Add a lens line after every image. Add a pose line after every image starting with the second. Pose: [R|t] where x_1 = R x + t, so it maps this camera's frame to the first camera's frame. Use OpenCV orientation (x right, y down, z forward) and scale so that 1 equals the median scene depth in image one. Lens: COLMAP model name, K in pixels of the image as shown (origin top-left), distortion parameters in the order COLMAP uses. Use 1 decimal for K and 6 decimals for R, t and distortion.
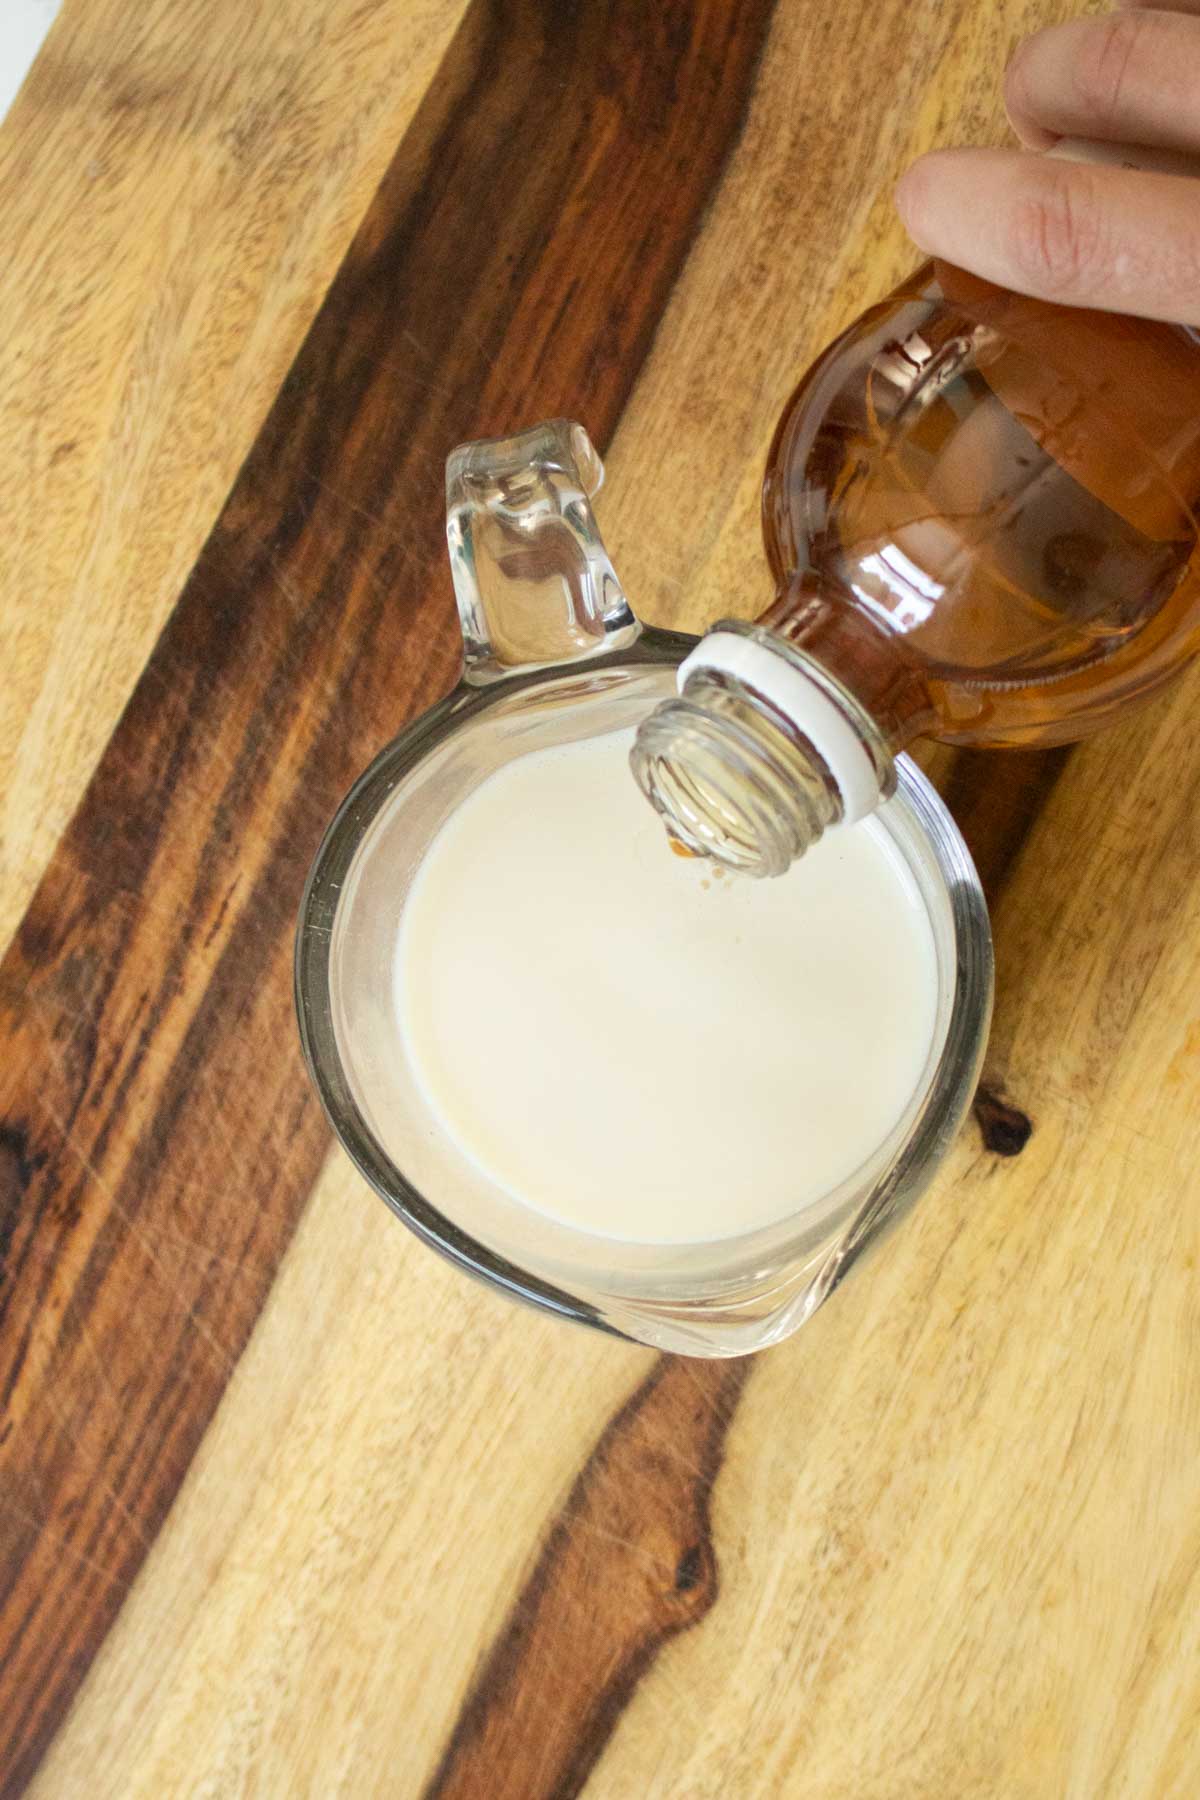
lens RADIAL K [[2862.3, 0, 598.2], [0, 2862.3, 901.7], [0, 0, 1]] dist [-0.010656, 0.000000]
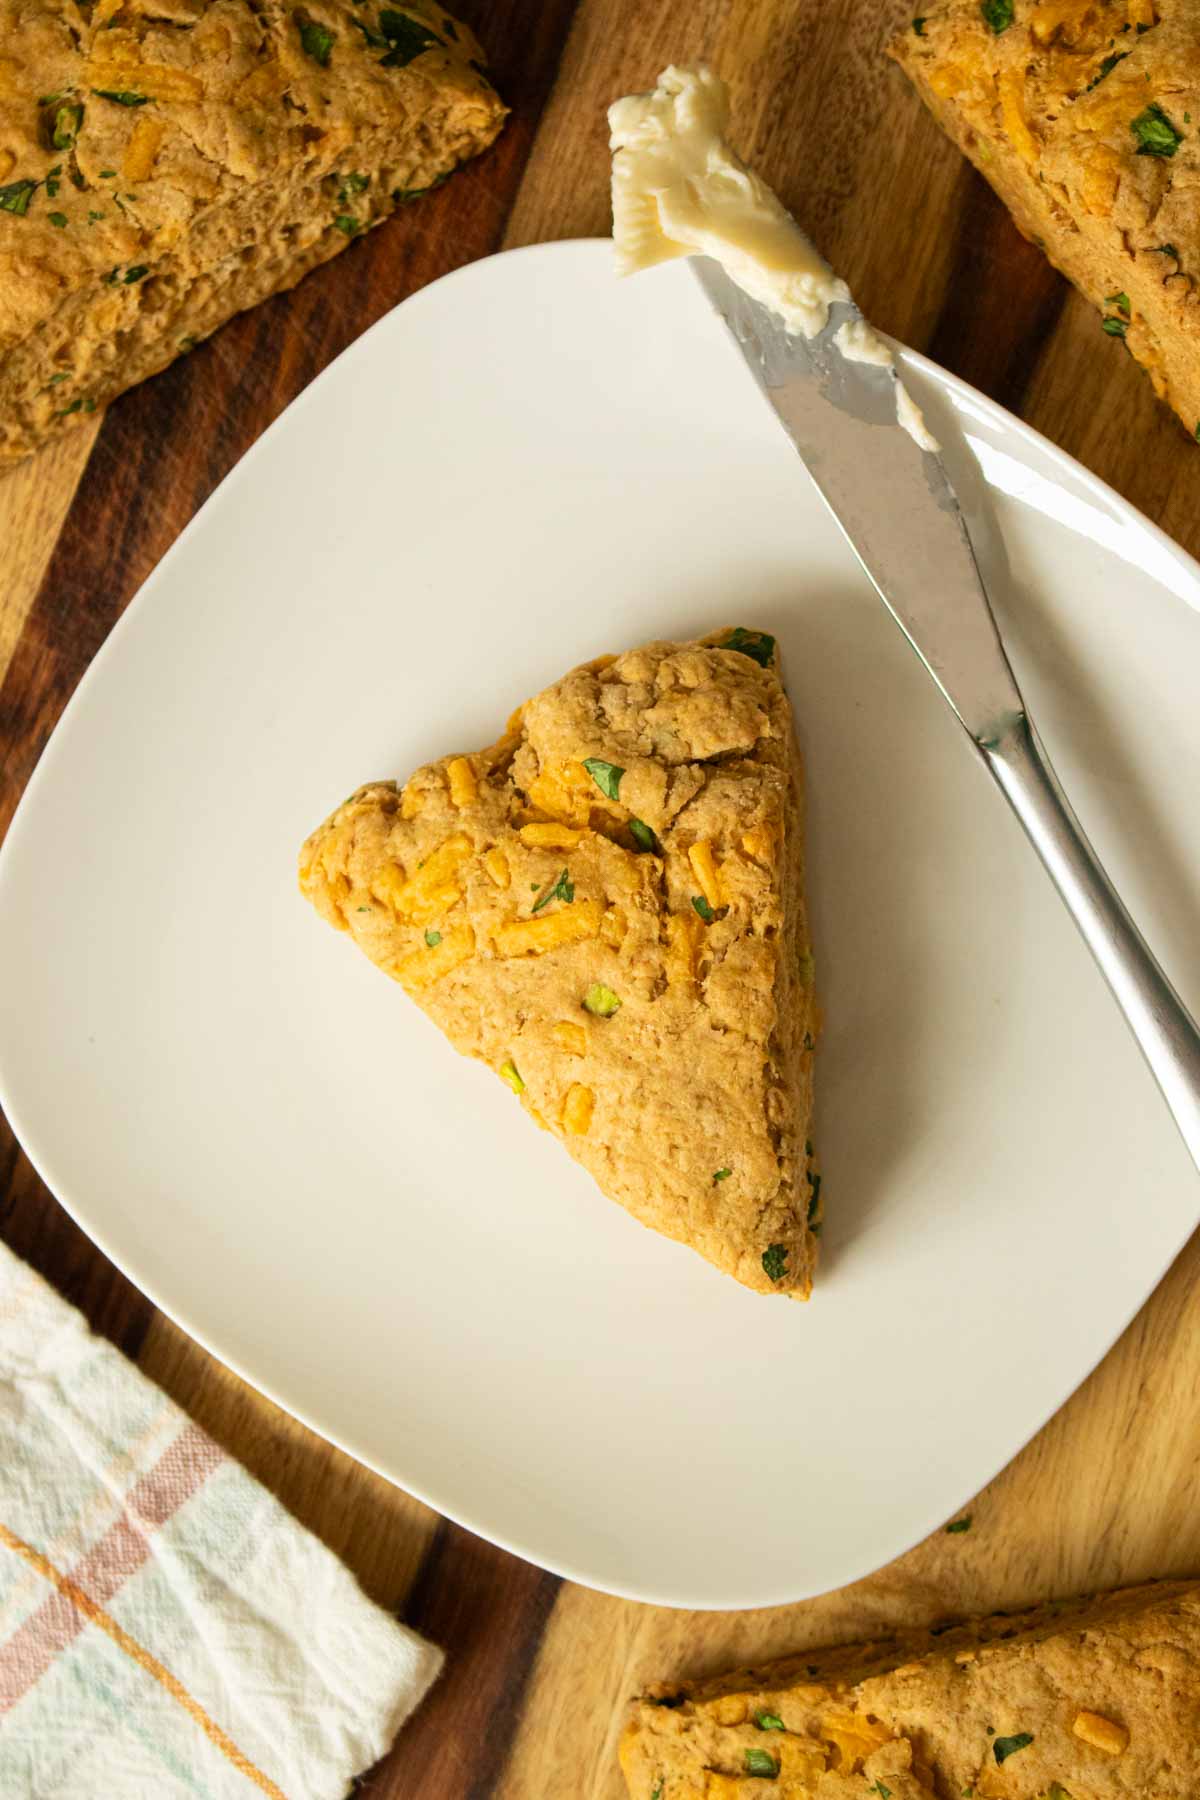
lens RADIAL K [[4581.0, 0, 601.2], [0, 4581.0, 899.9], [0, 0, 1]] dist [0.114338, 0.000000]
pose [[0.994096, -0.073265, 0.080029, -0.120647], [0.068889, 0.996043, 0.056148, 0.000613], [-0.083826, -0.050303, 0.995210, -0.623904]]
